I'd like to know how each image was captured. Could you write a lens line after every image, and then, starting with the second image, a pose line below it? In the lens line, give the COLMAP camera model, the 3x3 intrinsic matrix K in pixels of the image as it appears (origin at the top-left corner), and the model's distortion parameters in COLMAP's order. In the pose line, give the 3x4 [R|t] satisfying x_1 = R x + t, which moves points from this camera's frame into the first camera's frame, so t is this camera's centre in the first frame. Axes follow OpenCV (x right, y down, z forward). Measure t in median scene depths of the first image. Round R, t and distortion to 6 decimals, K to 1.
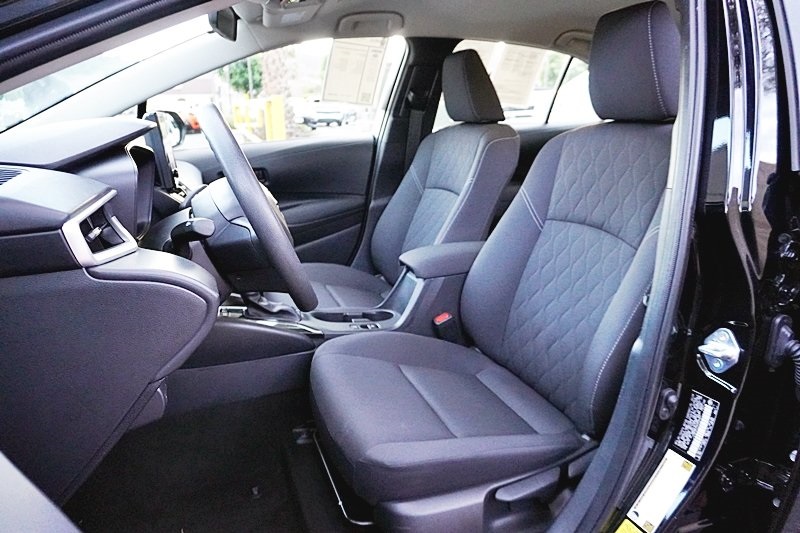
lens RADIAL K [[540.7, 0, 398.0], [0, 540.7, 266.1], [0, 0, 1]] dist [-0.037708, 0.032034]
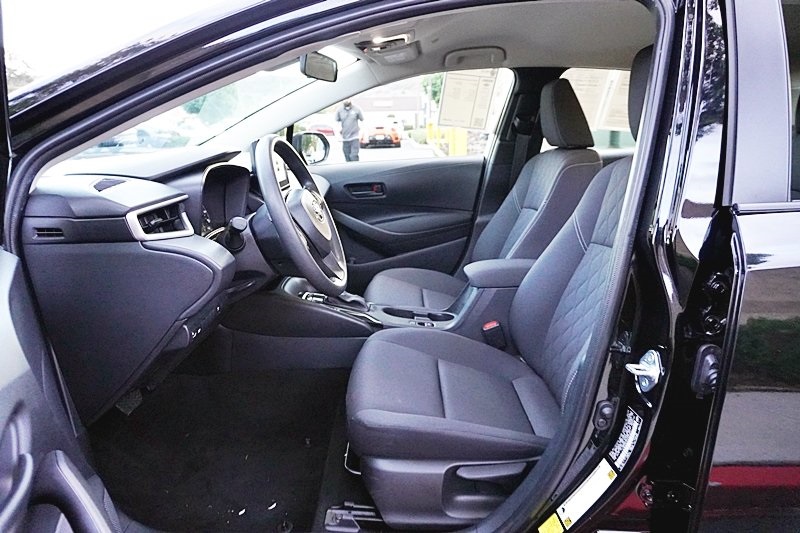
lens RADIAL K [[540.7, 0, 401.0], [0, 540.7, 263.8], [0, 0, 1]] dist [-0.037708, 0.032034]
pose [[0.936553, 0.088512, -0.339166, 0.274817], [-0.099059, 0.994985, -0.013875, 0.005488], [0.336237, 0.046592, 0.940624, -0.100390]]
